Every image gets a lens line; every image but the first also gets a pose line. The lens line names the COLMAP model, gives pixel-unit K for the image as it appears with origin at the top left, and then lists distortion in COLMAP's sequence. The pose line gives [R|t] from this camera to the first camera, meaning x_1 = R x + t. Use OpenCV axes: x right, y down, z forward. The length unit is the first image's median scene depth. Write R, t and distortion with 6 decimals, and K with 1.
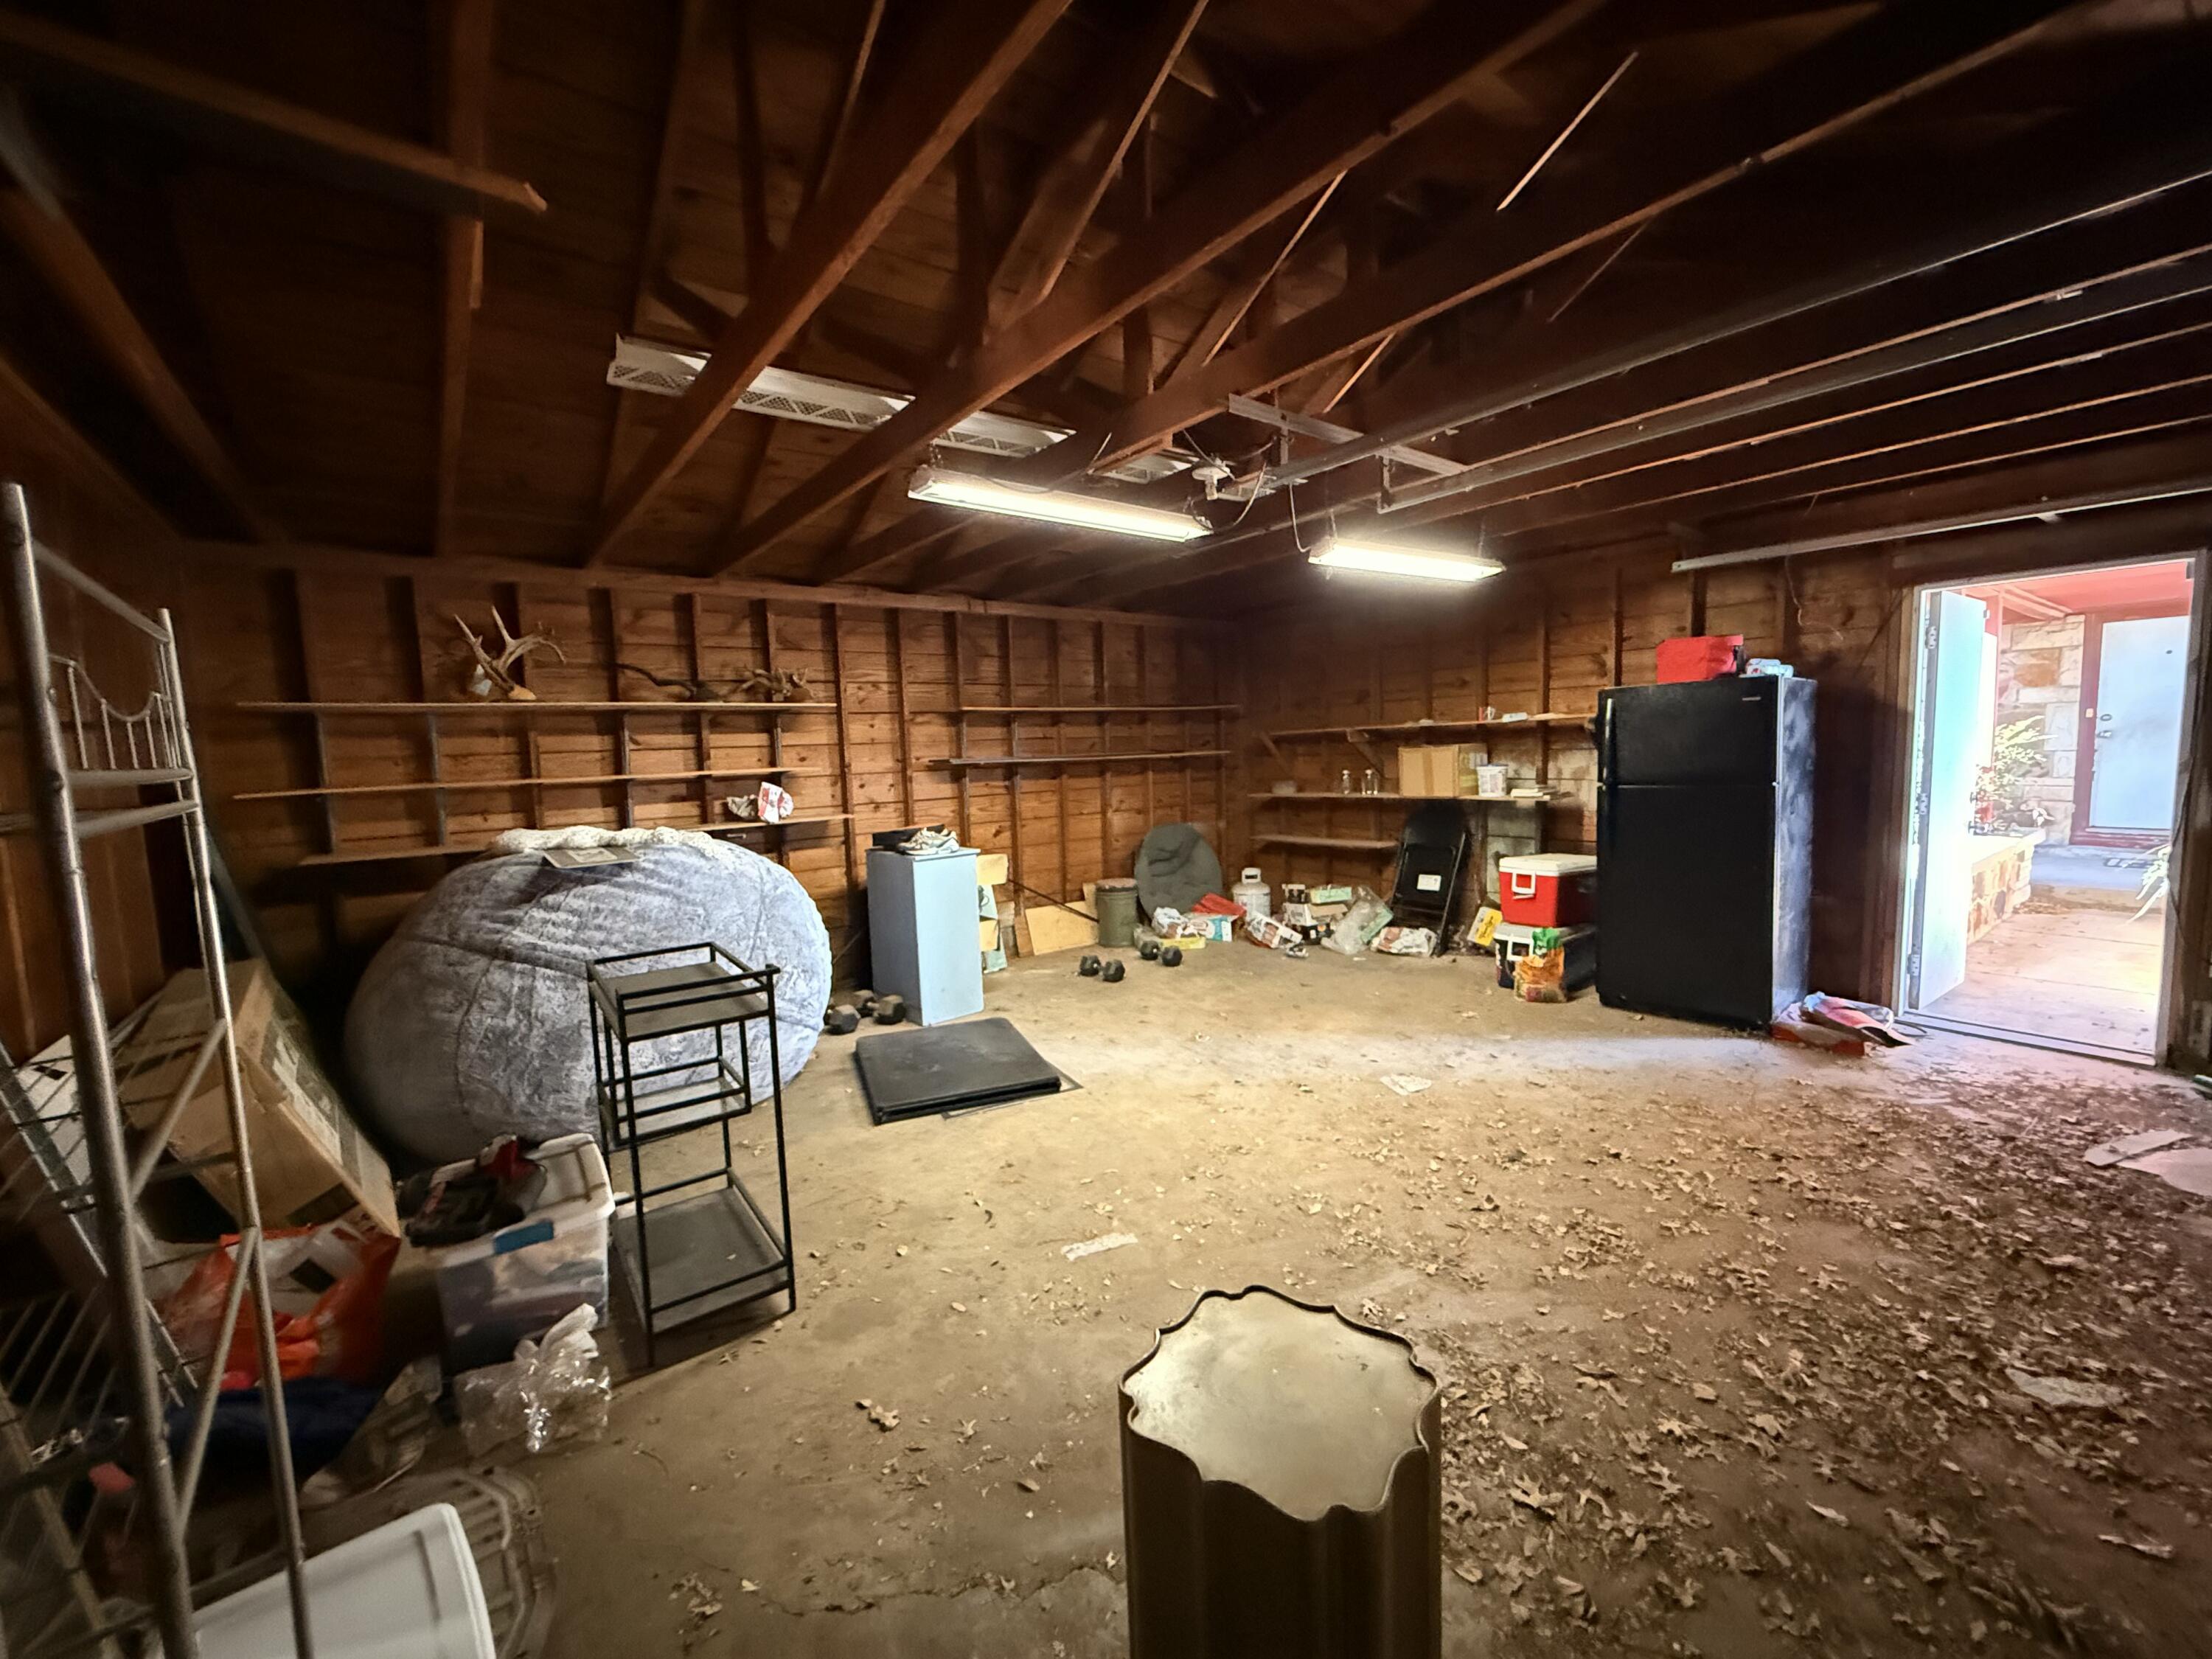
lens RADIAL K [[886.3, 0, 1106.9], [0, 886.3, 832.4], [0, 0, 1]] dist [0.002253, -0.000490]
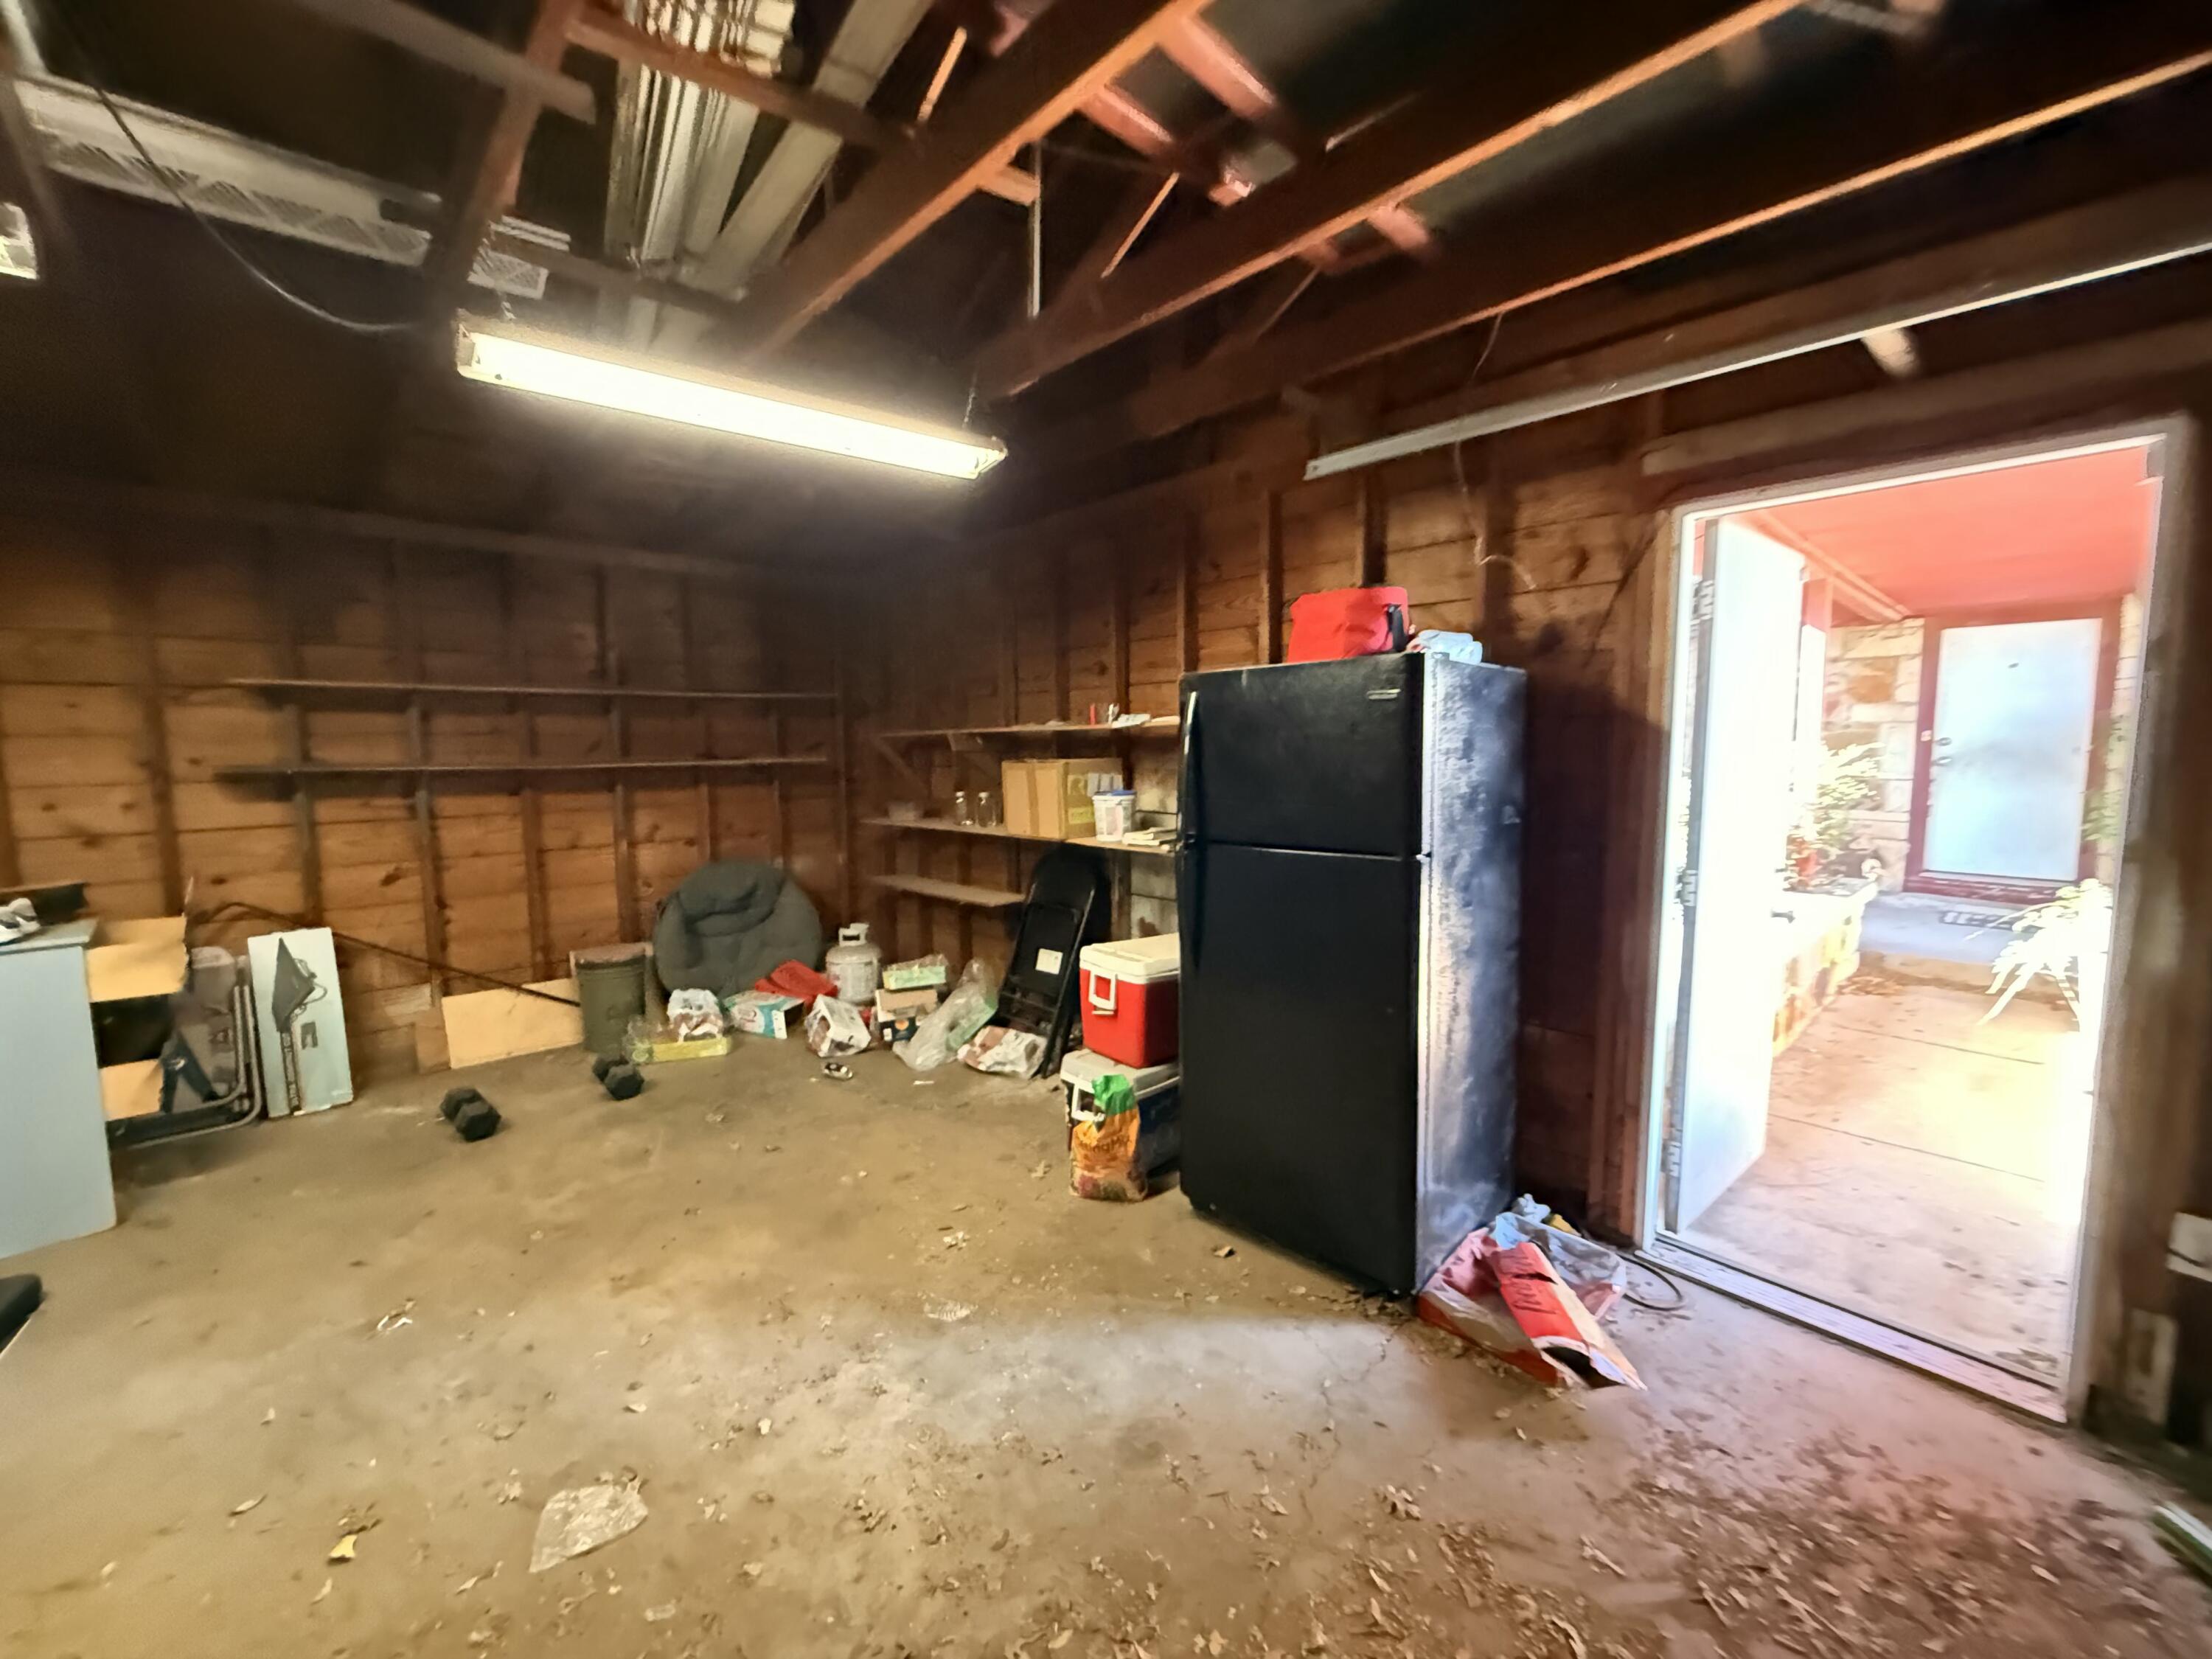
lens RADIAL K [[886.3, 0, 1104.3], [0, 886.3, 828.6], [0, 0, 1]] dist [0.002253, -0.000490]
pose [[0.995132, 0.015888, 0.097258, 0.341927], [-0.015873, 0.999874, -0.000925, -0.045430], [-0.097260, -0.000623, 0.995259, 0.325227]]
